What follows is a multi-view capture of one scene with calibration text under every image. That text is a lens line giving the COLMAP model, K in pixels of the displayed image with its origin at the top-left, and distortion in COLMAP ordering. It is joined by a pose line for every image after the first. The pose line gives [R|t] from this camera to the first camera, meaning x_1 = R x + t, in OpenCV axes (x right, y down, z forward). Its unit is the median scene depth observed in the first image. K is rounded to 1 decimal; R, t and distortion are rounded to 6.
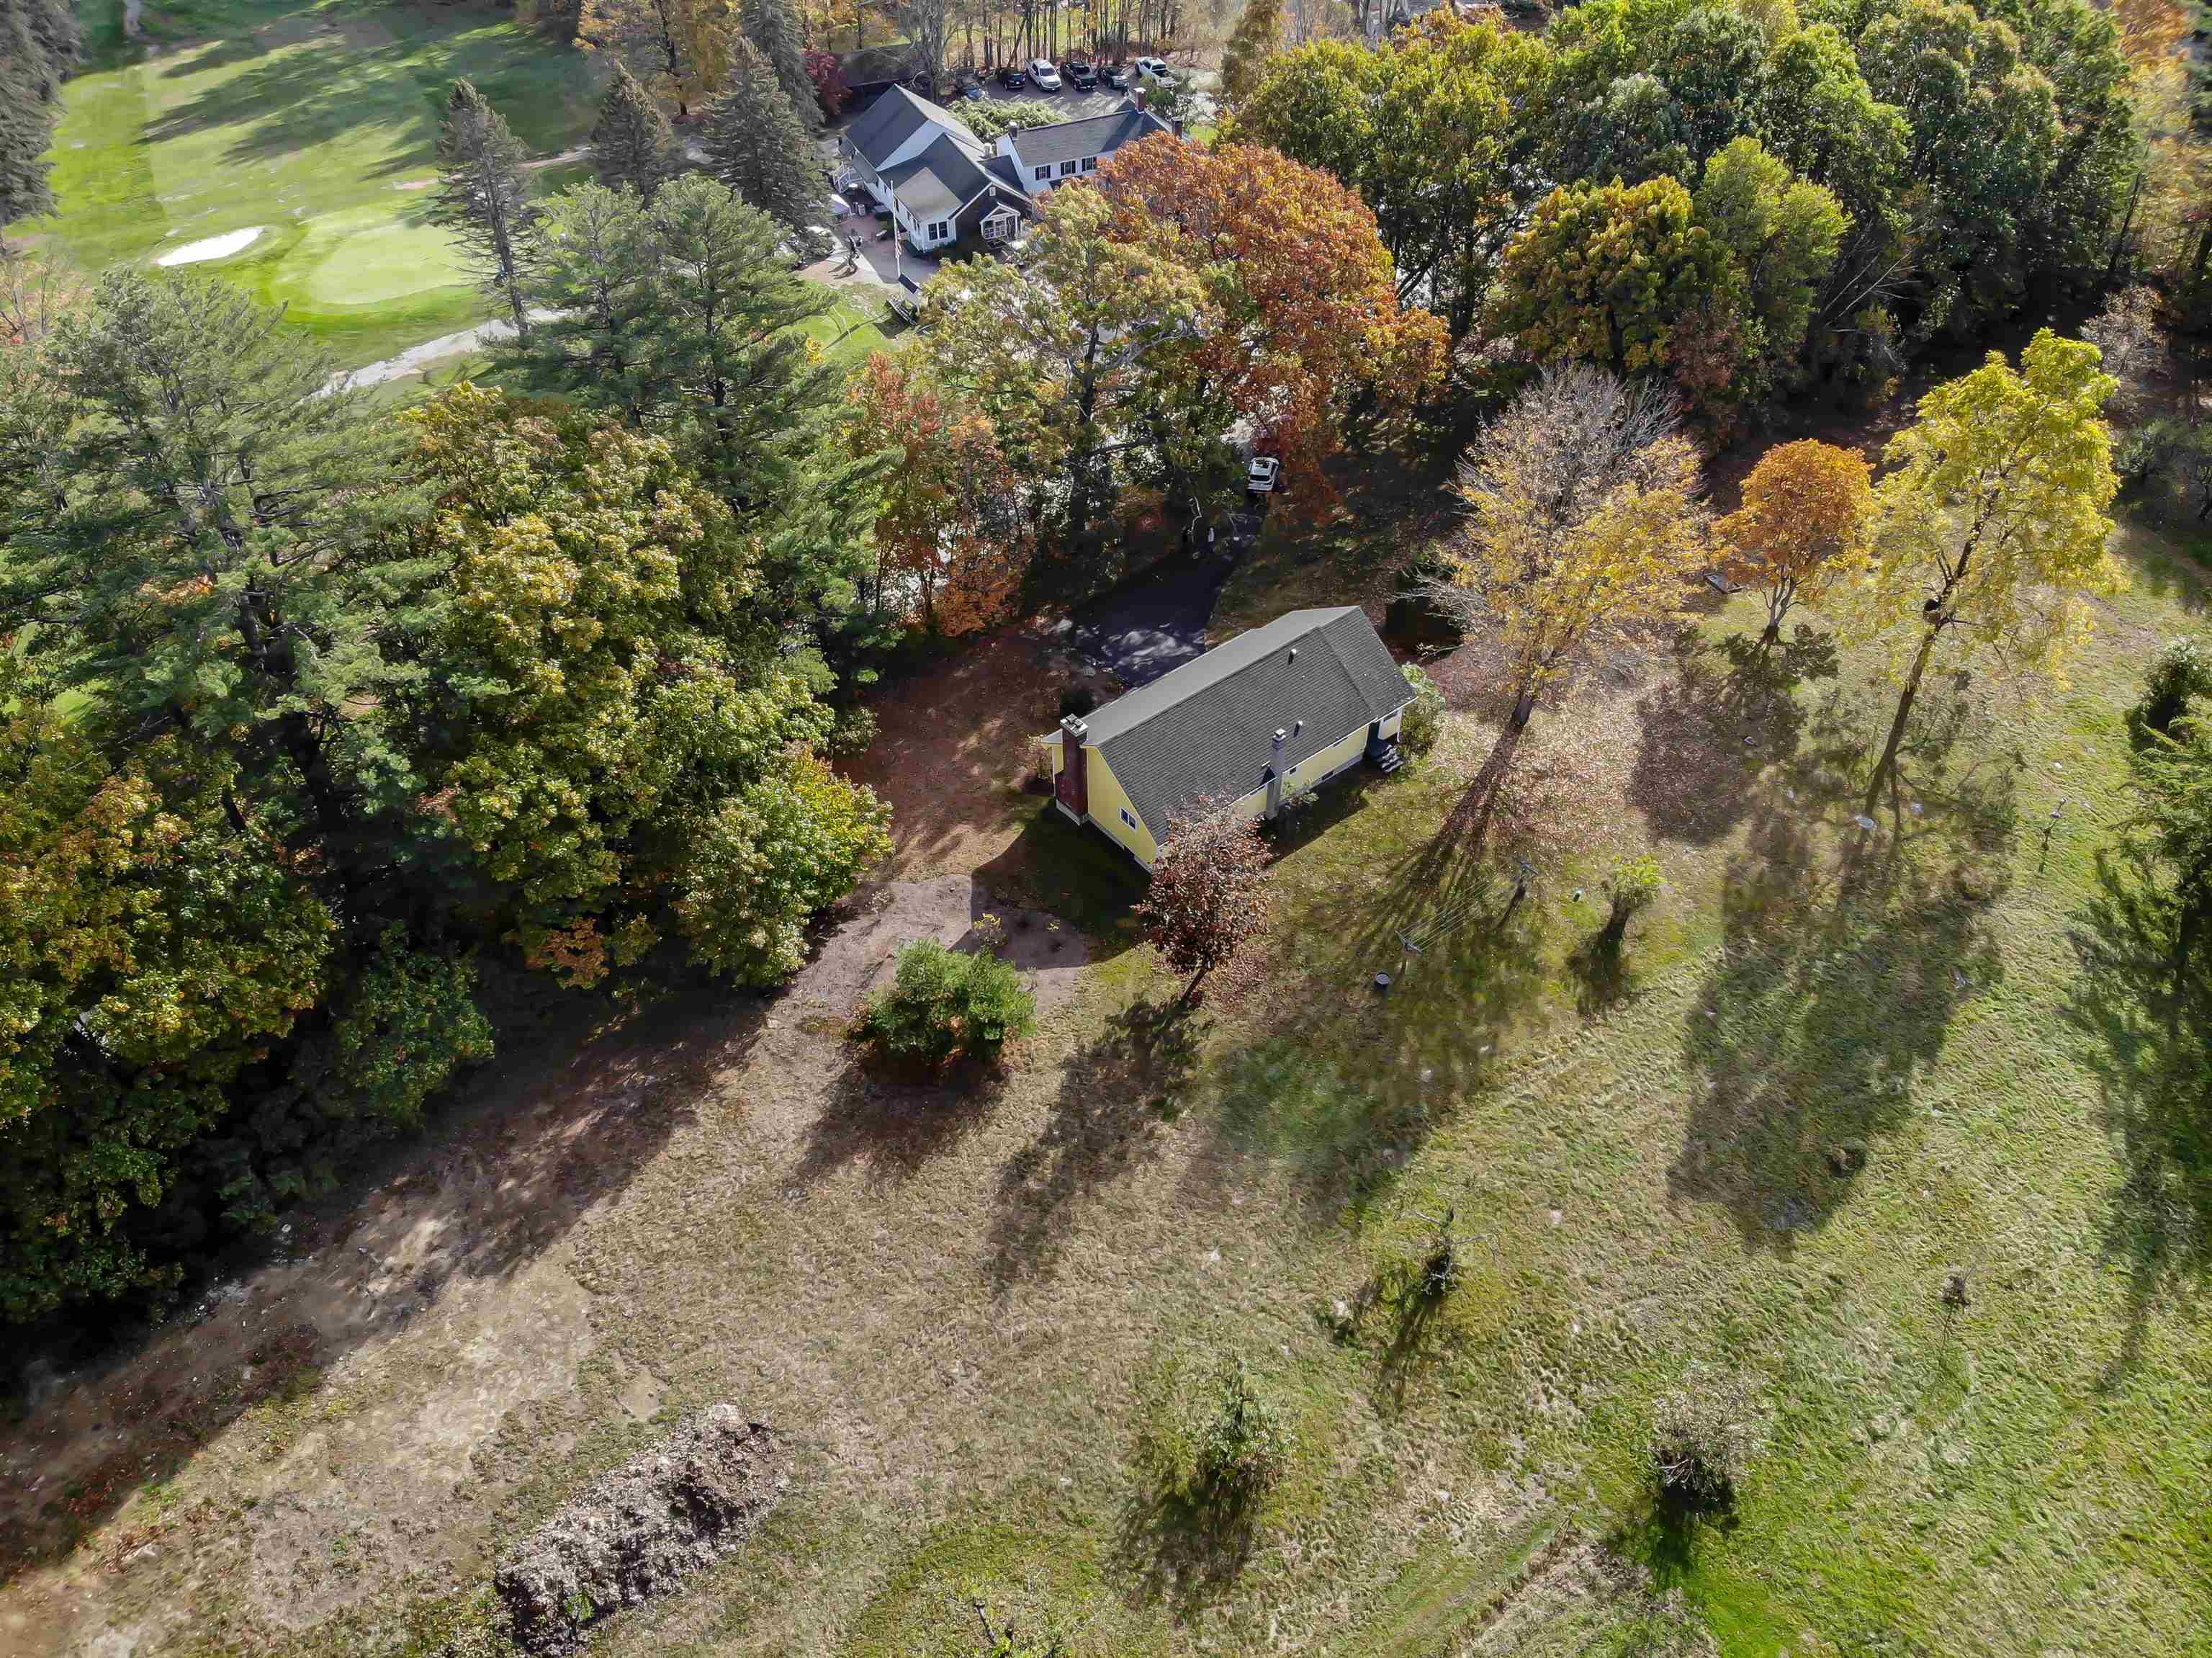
lens RADIAL K [[1615.5, 0, 1119.9], [0, 1615.5, 829.3], [0, 0, 1]] dist [0.007580, -0.074473]
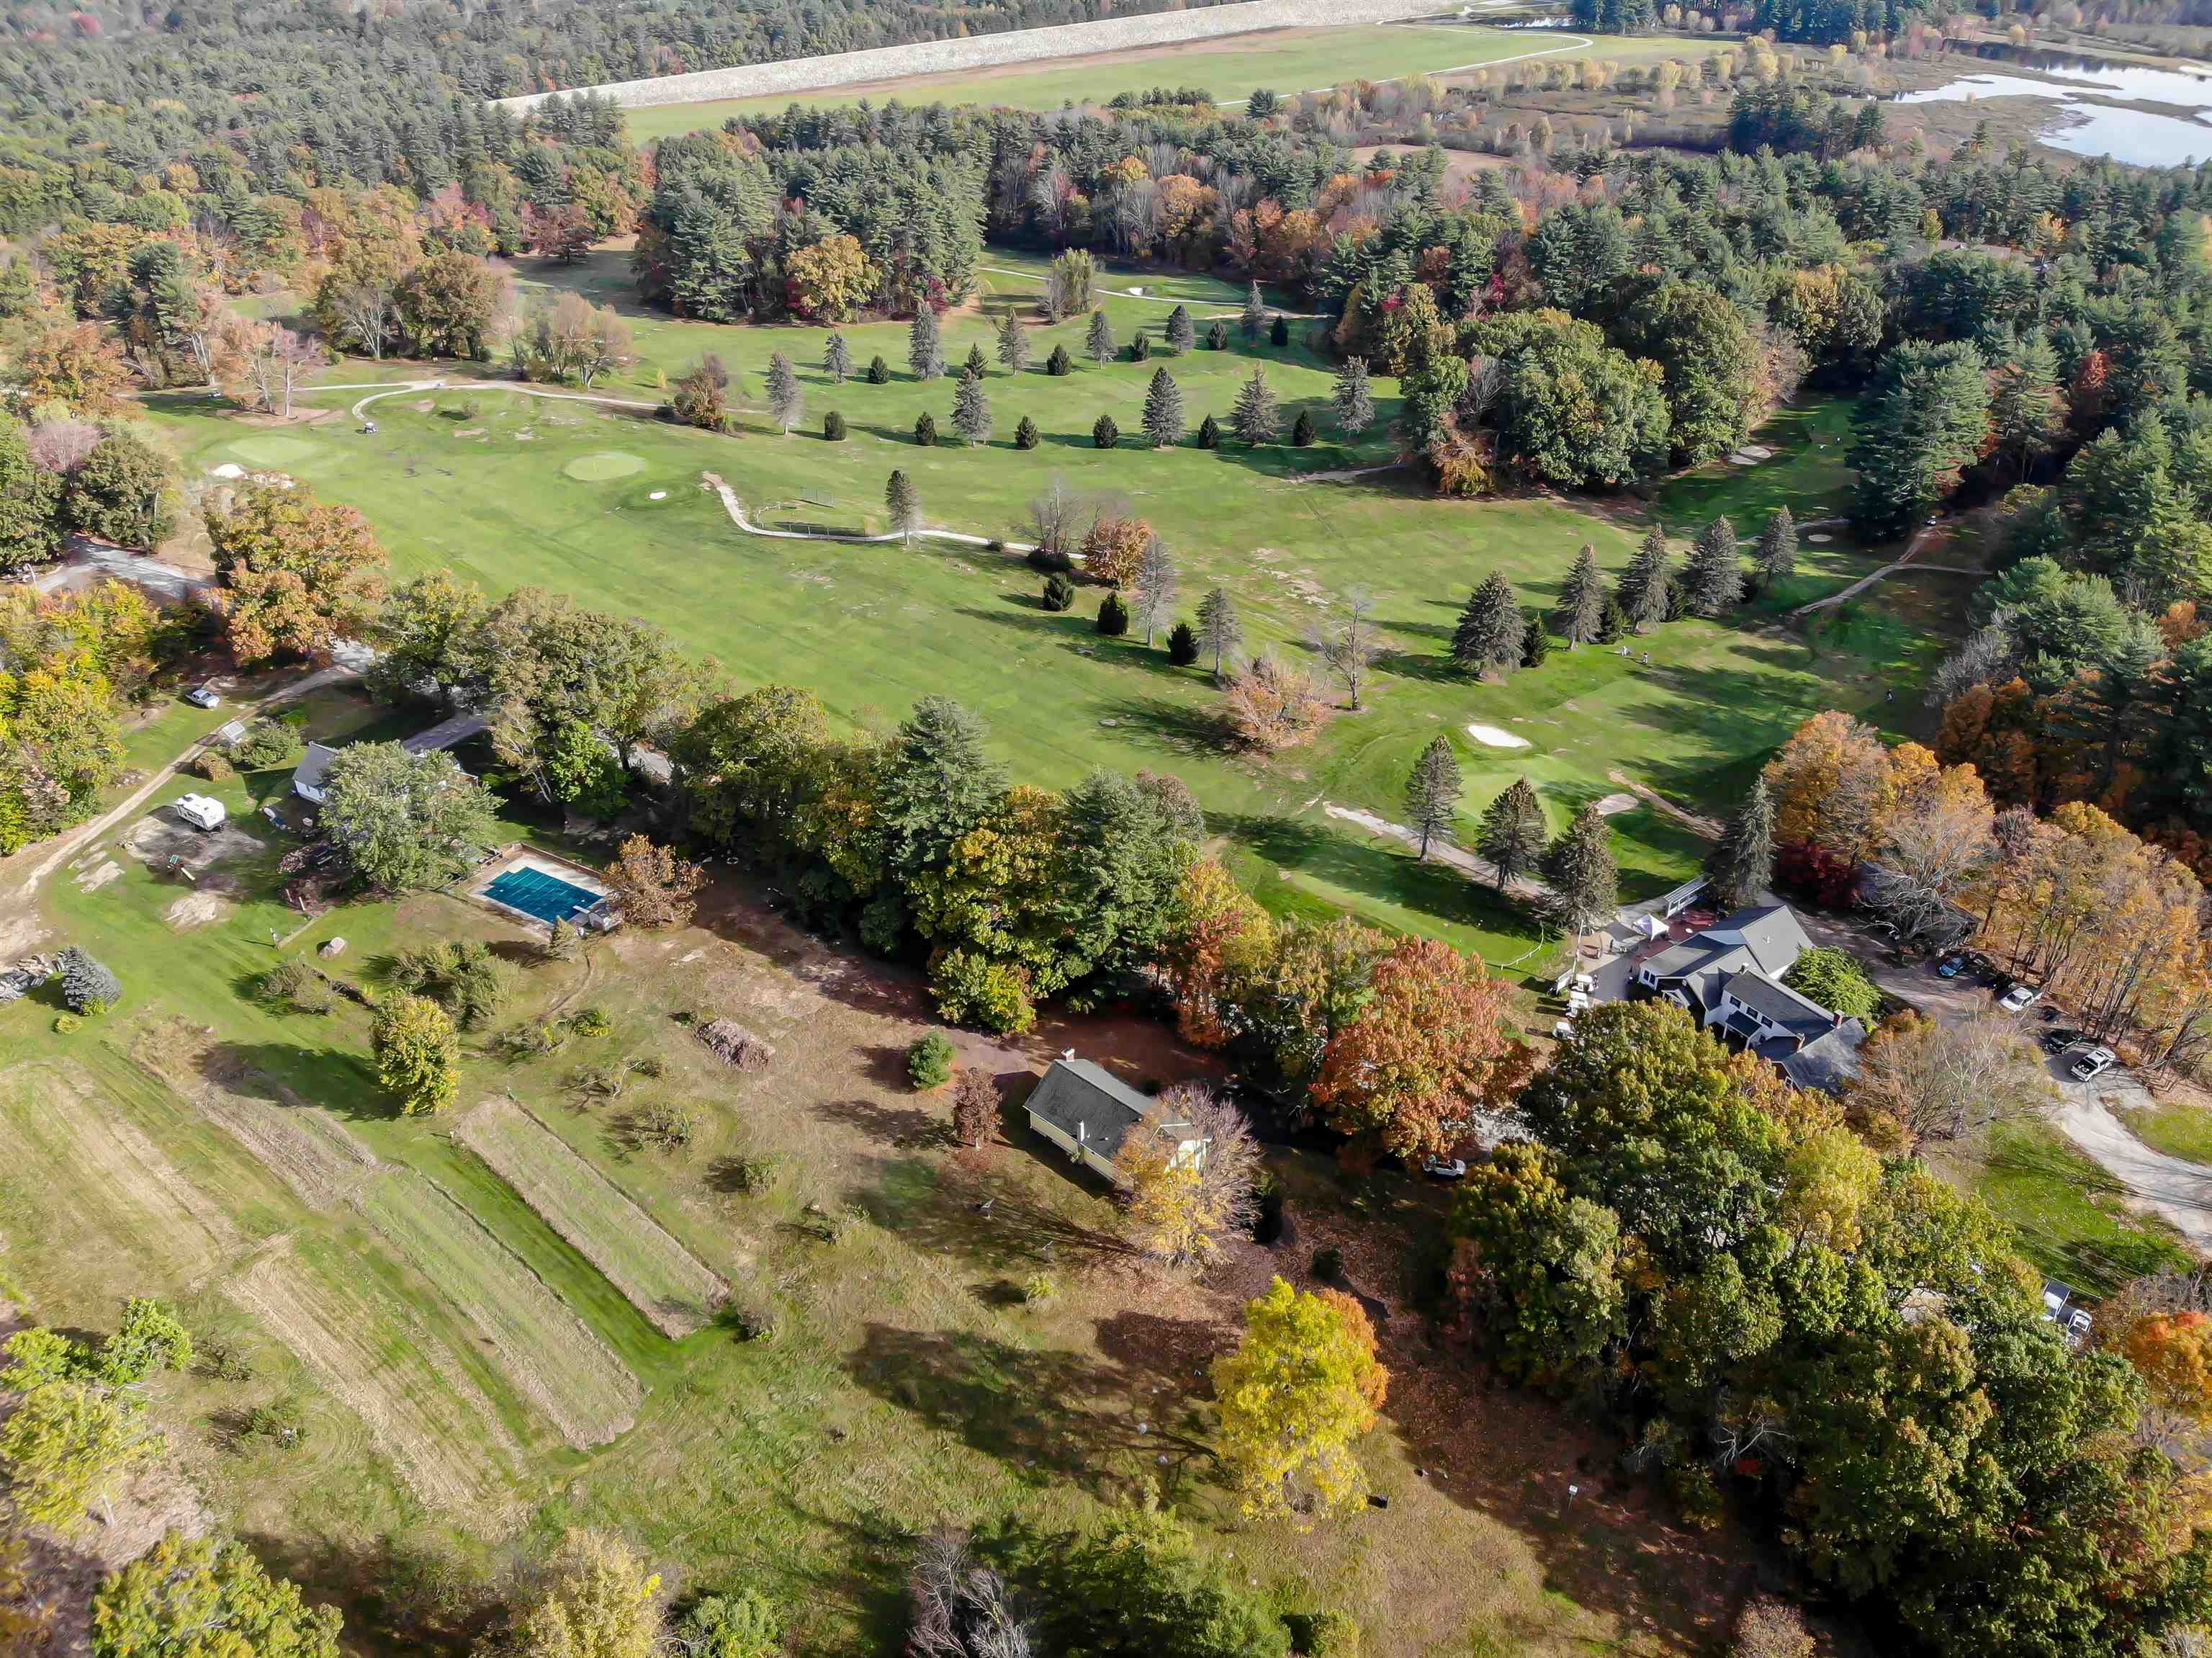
lens RADIAL K [[1575.8, 0, 1113.9], [0, 1575.8, 801.9], [0, 0, 1]] dist [0.154479, -0.348128]
pose [[0.158927, 0.522762, -0.837534, 1.590550], [-0.691459, 0.664454, 0.283522, -0.939240], [0.704717, 0.534061, 0.467068, -0.160776]]
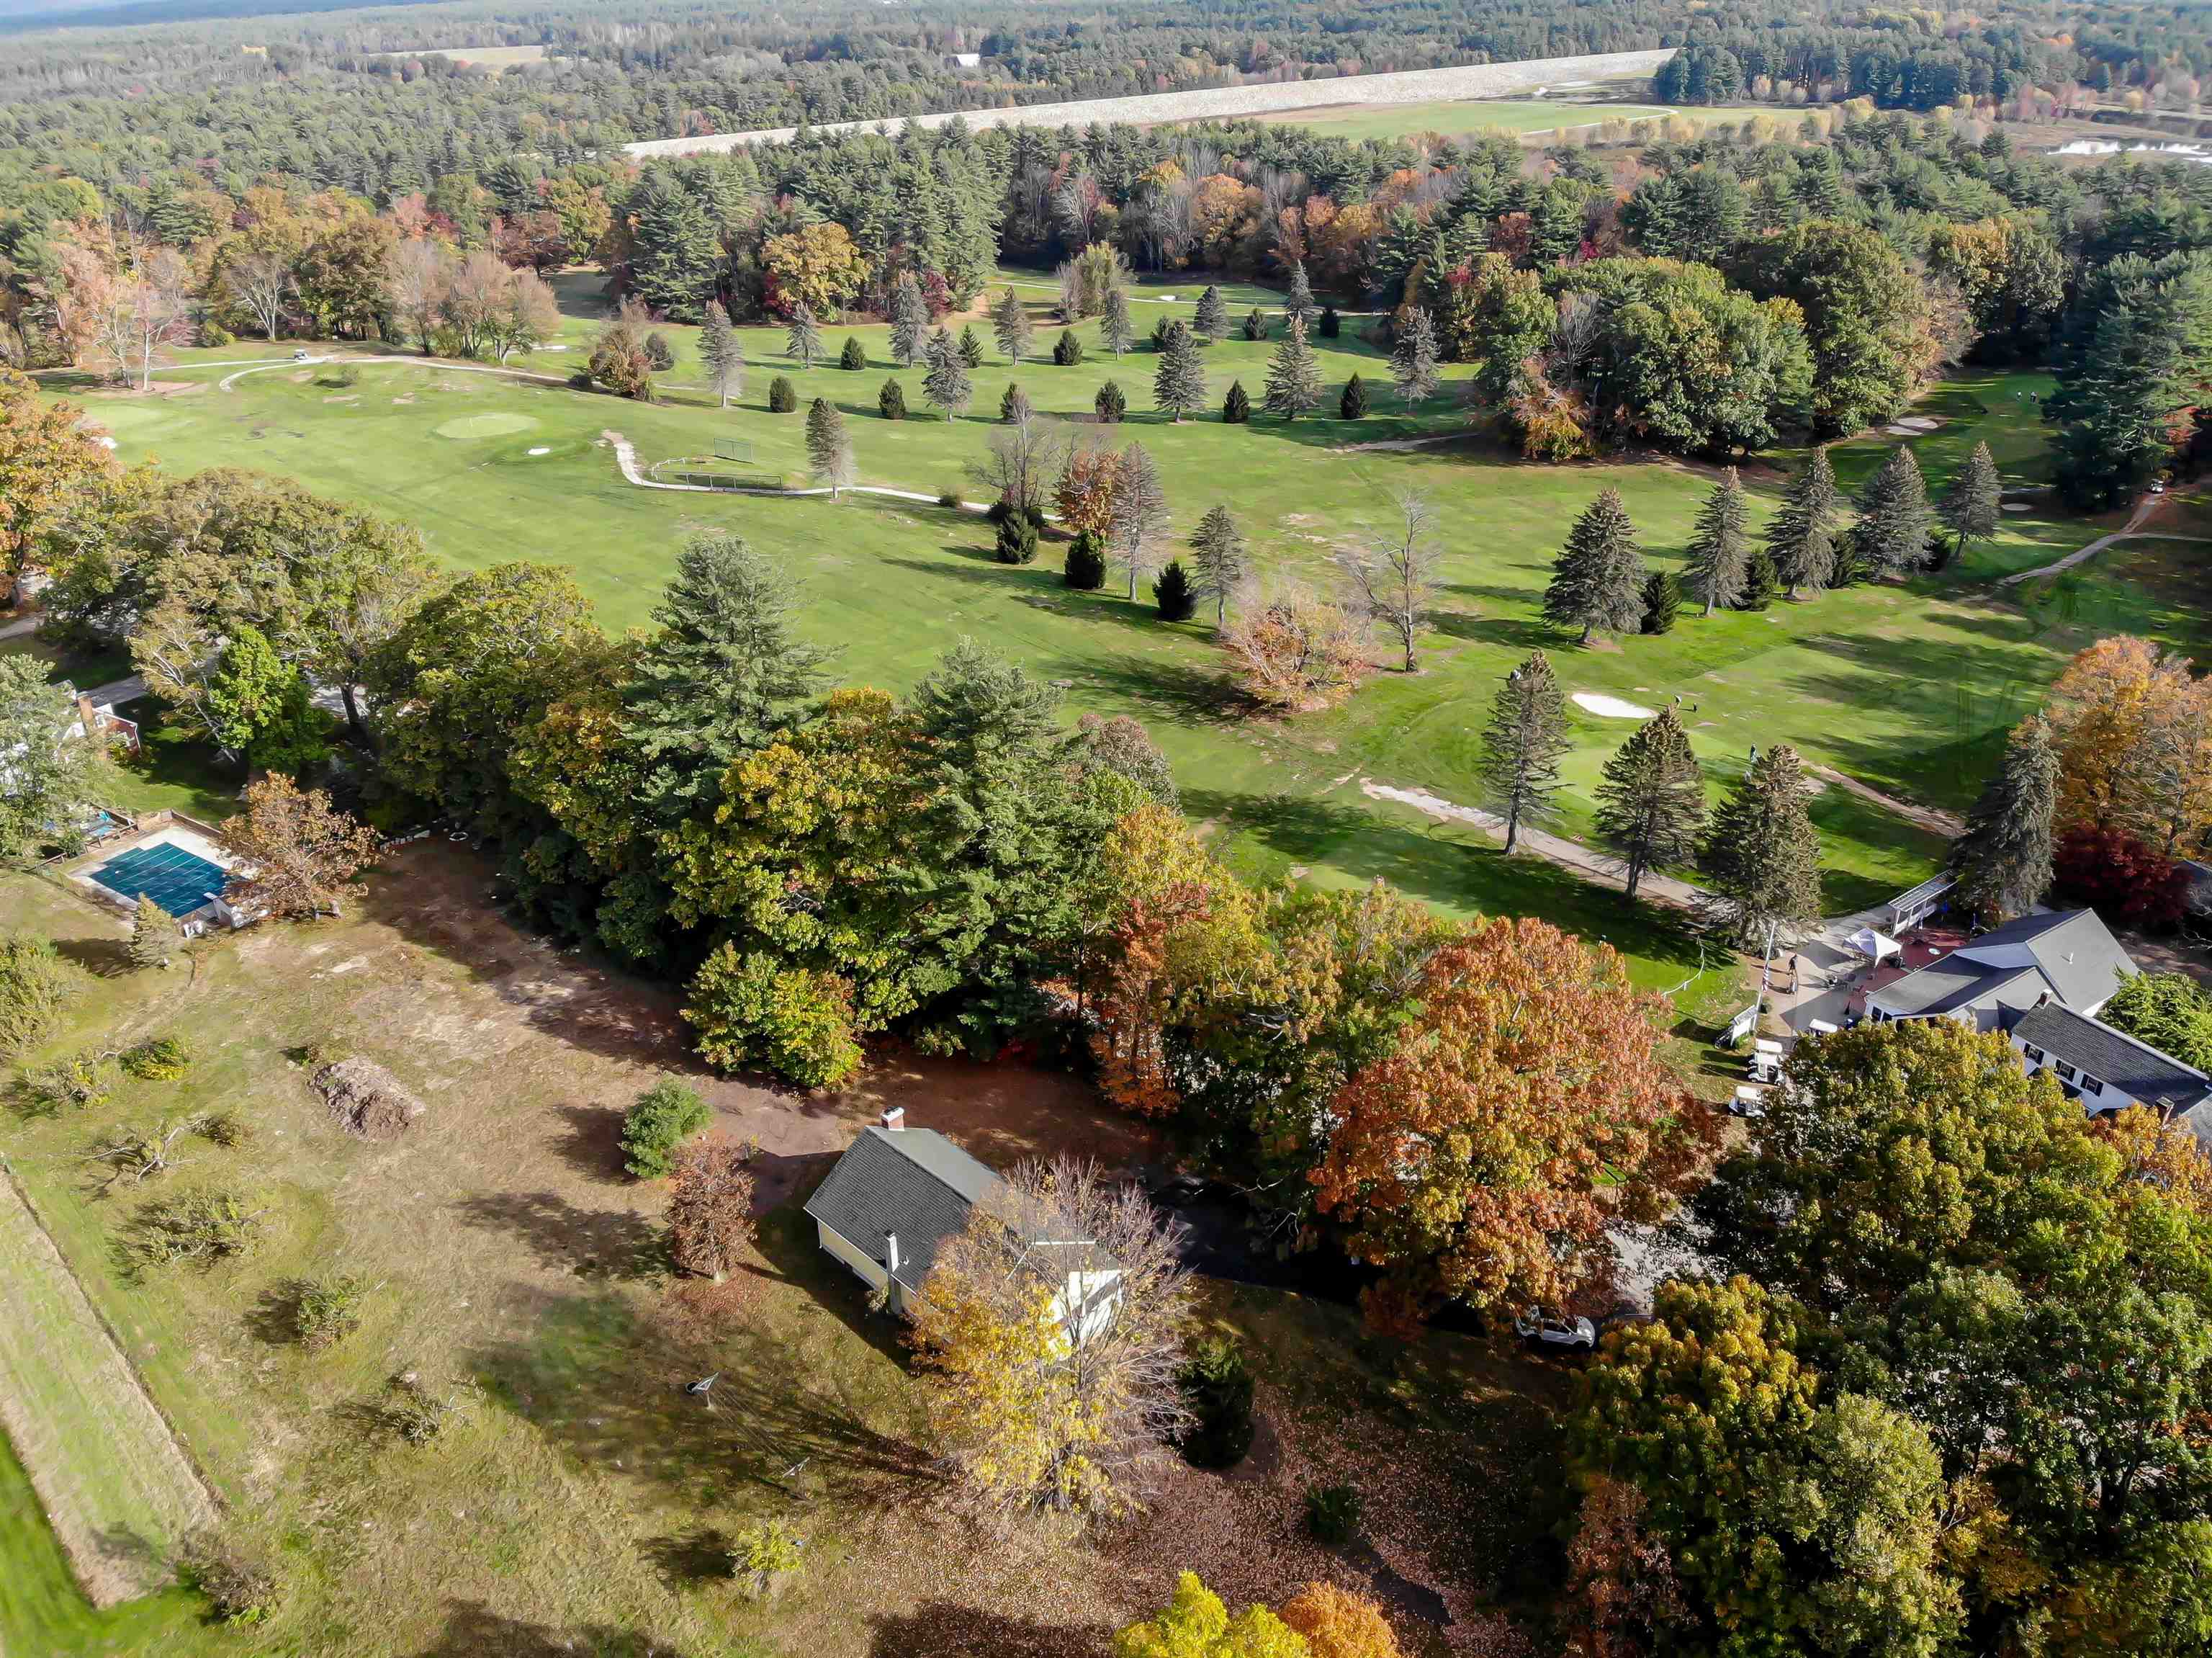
lens RADIAL K [[1632.2, 0, 1114.1], [0, 1632.2, 798.0], [0, 0, 1]] dist [0.052574, -0.132953]
pose [[0.118653, 0.450727, -0.884741, 0.999362], [-0.686187, 0.681252, 0.255036, -0.673471], [0.717683, 0.576837, 0.390116, 0.462029]]
